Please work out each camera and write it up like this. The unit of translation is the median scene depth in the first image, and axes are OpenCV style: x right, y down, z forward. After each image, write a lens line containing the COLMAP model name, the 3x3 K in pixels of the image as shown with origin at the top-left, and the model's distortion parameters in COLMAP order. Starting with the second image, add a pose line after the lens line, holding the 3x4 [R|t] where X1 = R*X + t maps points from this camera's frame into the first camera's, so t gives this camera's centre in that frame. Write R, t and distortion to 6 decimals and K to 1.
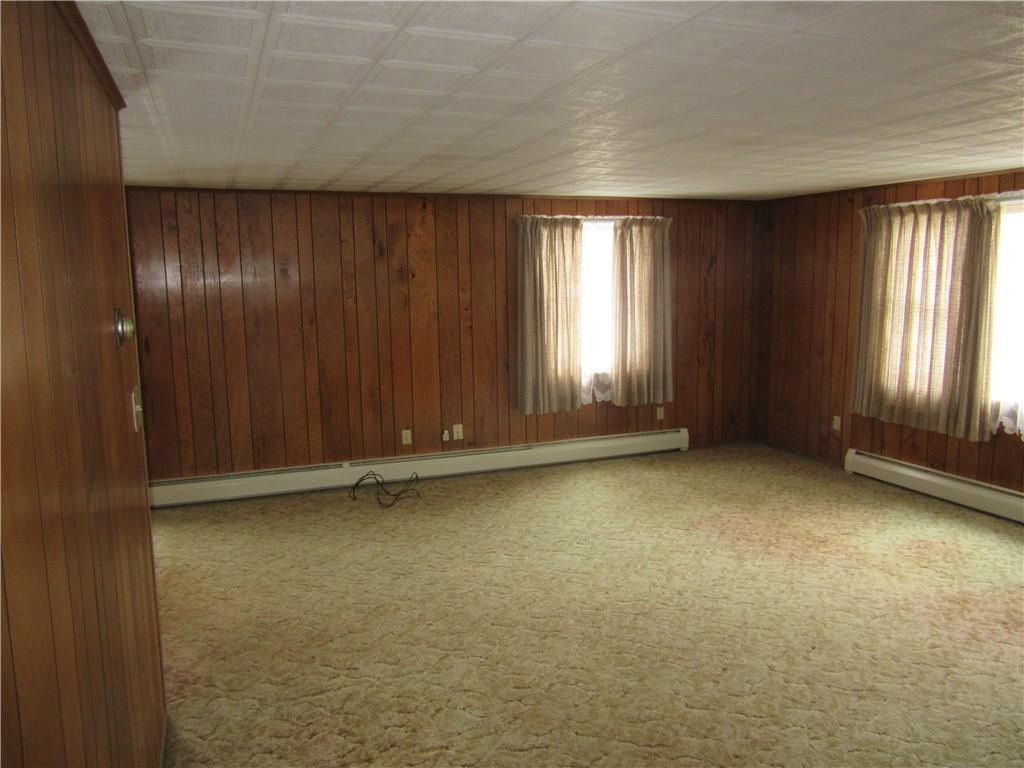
lens RADIAL K [[767.7, 0, 512.7], [0, 767.7, 382.1], [0, 0, 1]] dist [-0.045314, 0.043465]
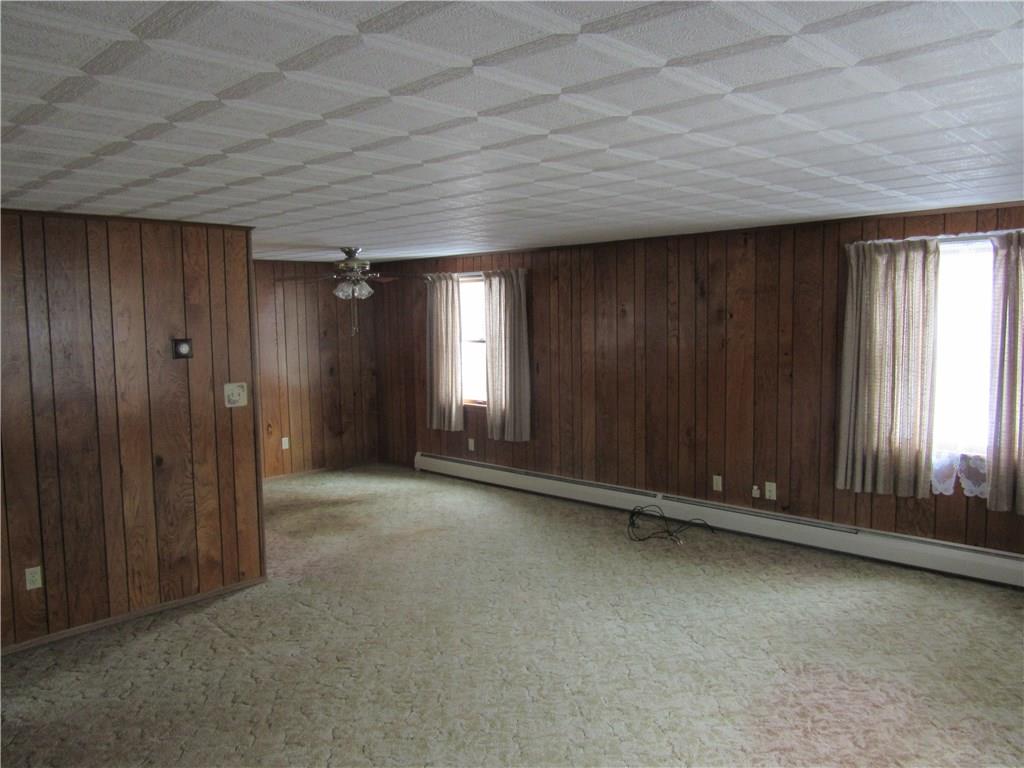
lens RADIAL K [[767.7, 0, 512.7], [0, 767.7, 382.1], [0, 0, 1]] dist [-0.045314, 0.043465]
pose [[0.409559, 0.084163, -0.908393, 0.645417], [-0.113492, 0.992701, 0.040806, -0.067140], [0.905197, 0.086383, 0.416121, 0.376624]]
